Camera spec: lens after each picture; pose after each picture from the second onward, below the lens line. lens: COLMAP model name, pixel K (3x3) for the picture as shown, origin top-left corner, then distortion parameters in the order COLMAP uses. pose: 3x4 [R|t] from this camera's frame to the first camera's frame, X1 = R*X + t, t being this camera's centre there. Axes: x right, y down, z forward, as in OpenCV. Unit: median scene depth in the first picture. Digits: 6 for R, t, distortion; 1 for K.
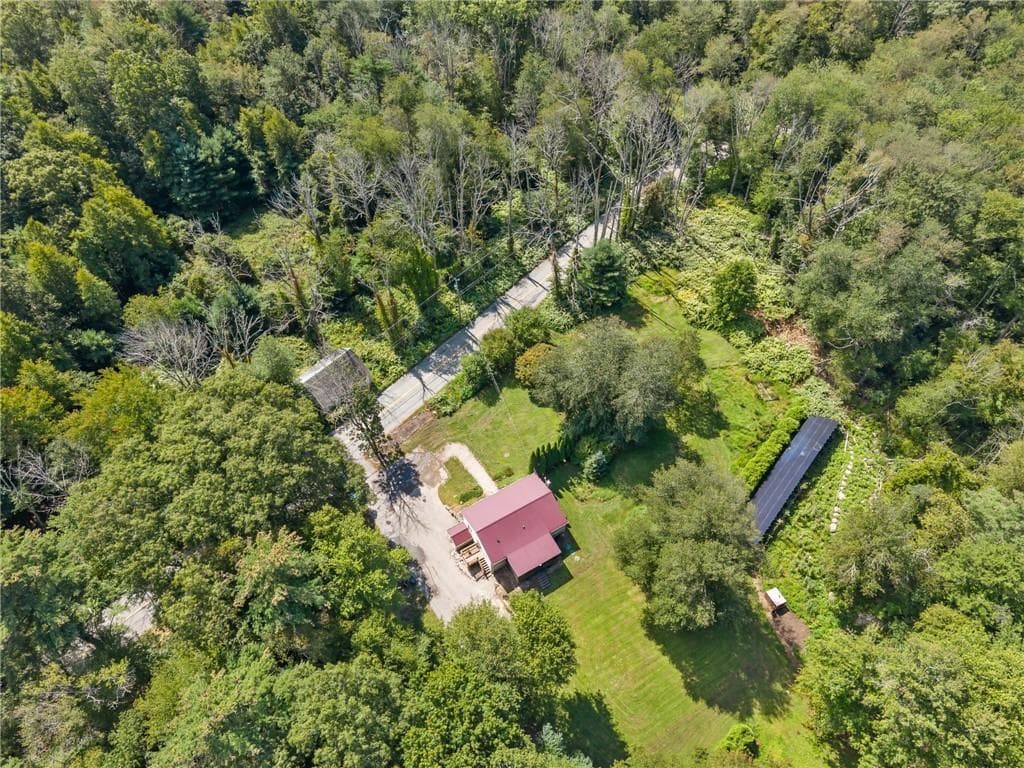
lens RADIAL K [[681.7, 0, 511.5], [0, 681.7, 385.6], [0, 0, 1]] dist [0.038651, -0.042039]
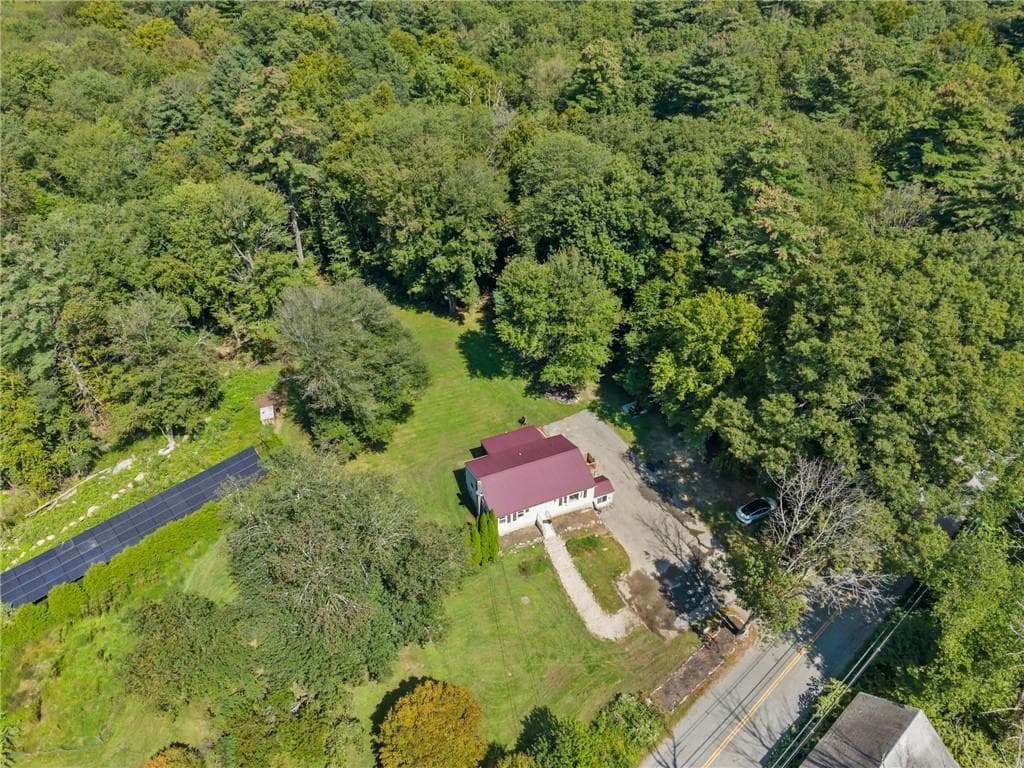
lens RADIAL K [[681.7, 0, 511.5], [0, 681.7, 385.6], [0, 0, 1]] dist [0.038651, -0.042039]
pose [[-0.991004, -0.084777, 0.103558, -0.039115], [0.106042, -0.025325, 0.994039, -0.474285], [-0.081649, 0.996078, 0.034087, 0.702891]]
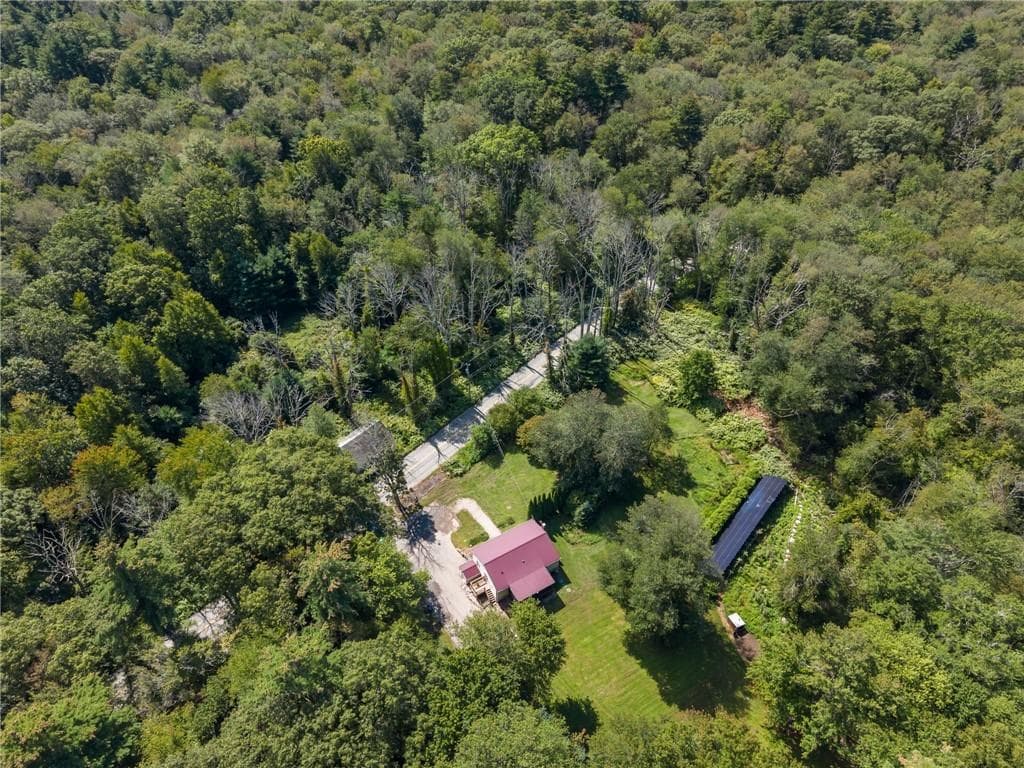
lens RADIAL K [[681.7, 0, 511.5], [0, 681.7, 385.6], [0, 0, 1]] dist [0.038651, -0.042039]
pose [[0.999992, -0.002870, -0.002728, 0.000975], [0.002375, 0.985991, -0.166784, 0.081858], [0.003169, 0.166776, 0.985990, -0.185554]]
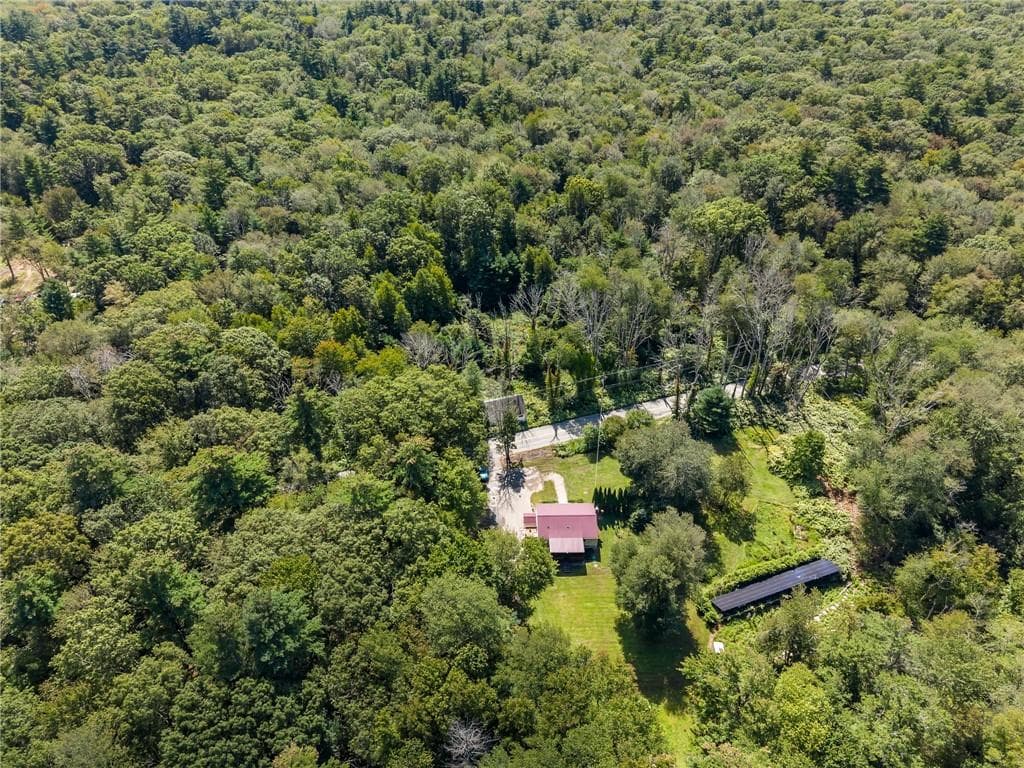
lens RADIAL K [[681.7, 0, 511.5], [0, 681.7, 385.6], [0, 0, 1]] dist [0.038651, -0.042039]
pose [[0.871177, 0.308170, -0.382207, 0.302154], [-0.390195, 0.907070, -0.158023, 0.166753], [0.297991, 0.286801, 0.910465, -0.373462]]
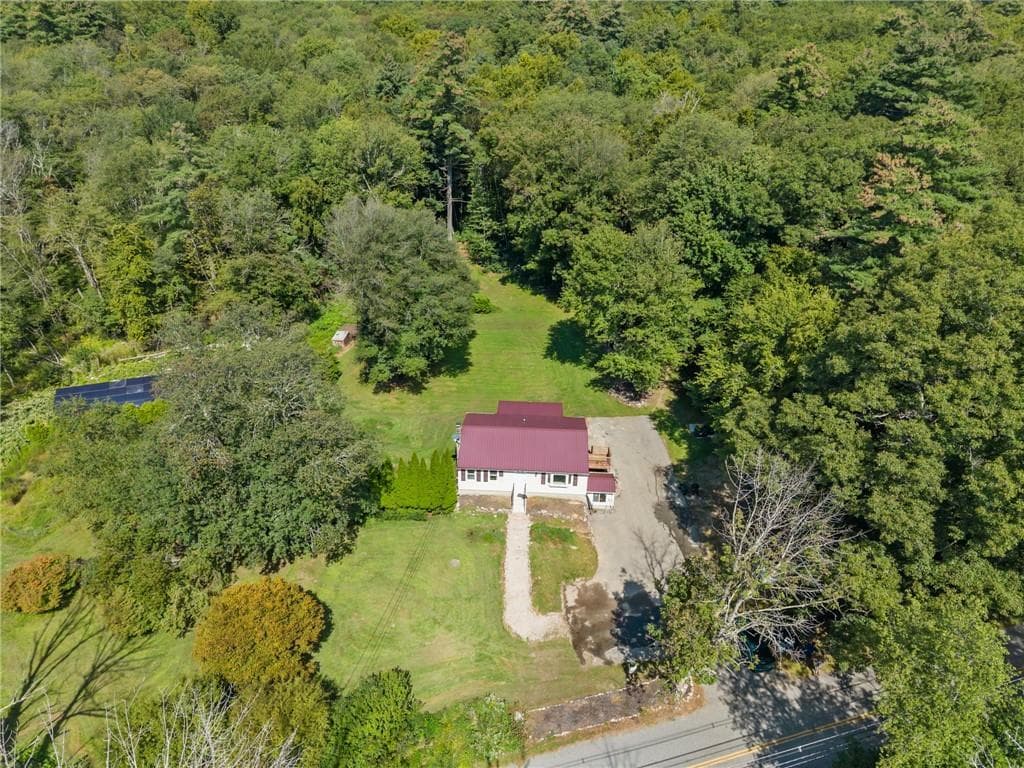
lens RADIAL K [[688.1, 0, 510.0], [0, 688.1, 381.6], [0, 0, 1]] dist [0.045272, -0.055350]
pose [[-0.835024, -0.304850, 0.458041, -0.229161], [0.430077, 0.157595, 0.888931, -0.357871], [-0.343175, 0.939271, -0.000486, 0.763189]]
